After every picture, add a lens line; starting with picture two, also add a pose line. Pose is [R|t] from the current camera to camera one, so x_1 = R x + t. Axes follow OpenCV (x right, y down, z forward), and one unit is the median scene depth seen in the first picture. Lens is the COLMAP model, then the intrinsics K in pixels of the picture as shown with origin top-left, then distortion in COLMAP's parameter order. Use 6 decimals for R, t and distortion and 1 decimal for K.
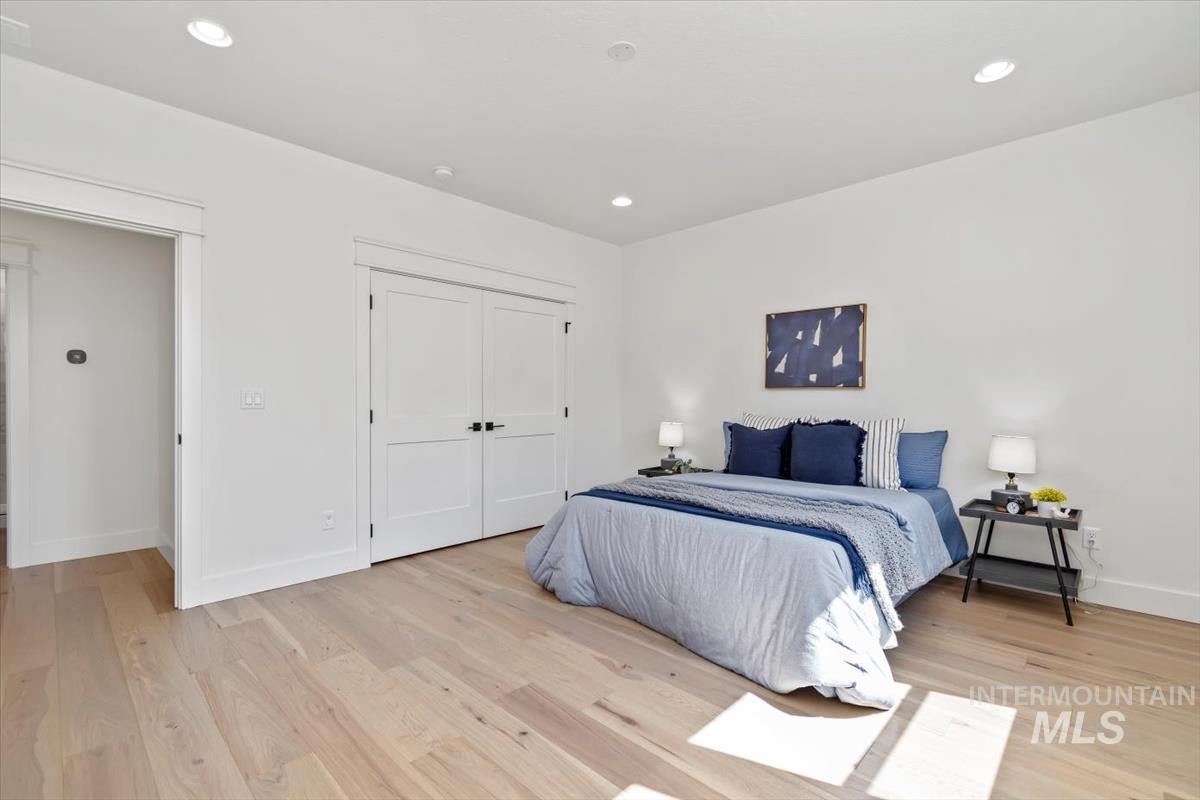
lens RADIAL K [[532.6, 0, 600.3], [0, 532.6, 405.5], [0, 0, 1]] dist [0.001986, 0.000389]
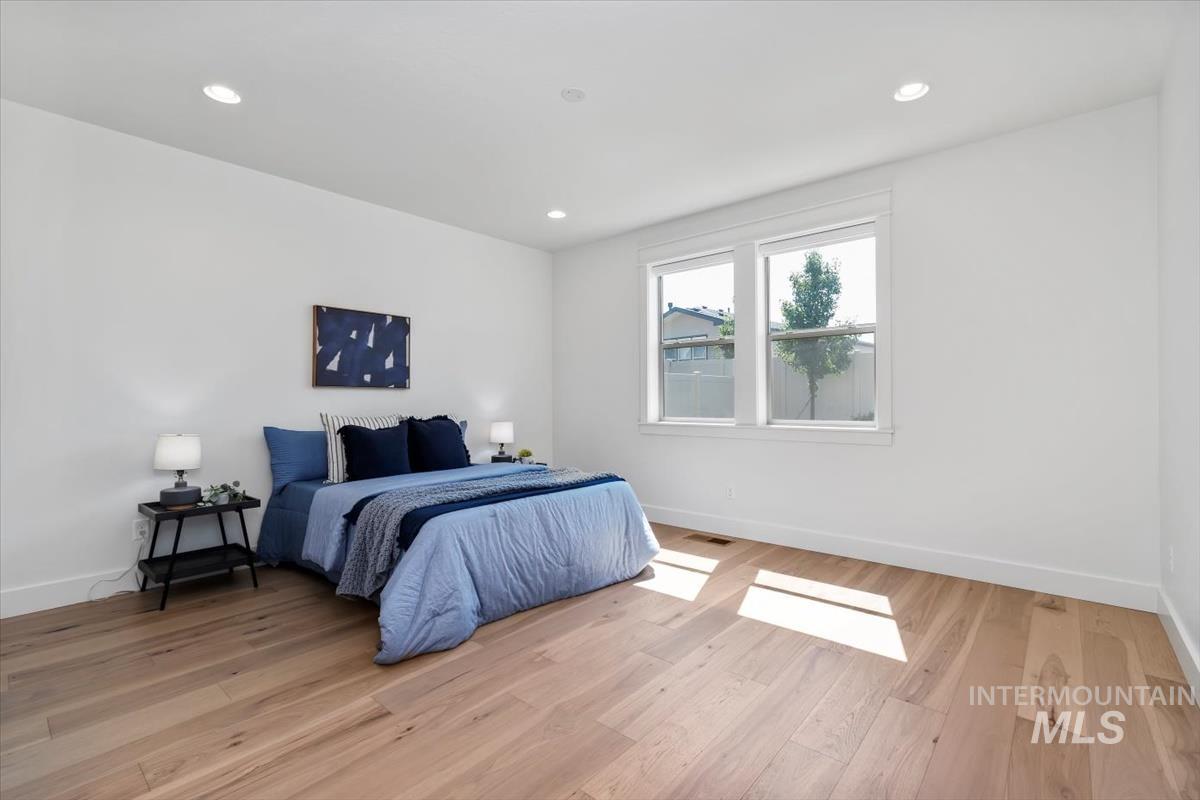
lens RADIAL K [[536.2, 0, 597.8], [0, 536.2, 397.3], [0, 0, 1]] dist [0.012285, -0.000138]
pose [[-0.050815, 0.000095, 0.998708, -0.777017], [0.010589, 0.999944, 0.000443, -0.011240], [-0.998652, 0.010598, -0.050813, 0.701428]]
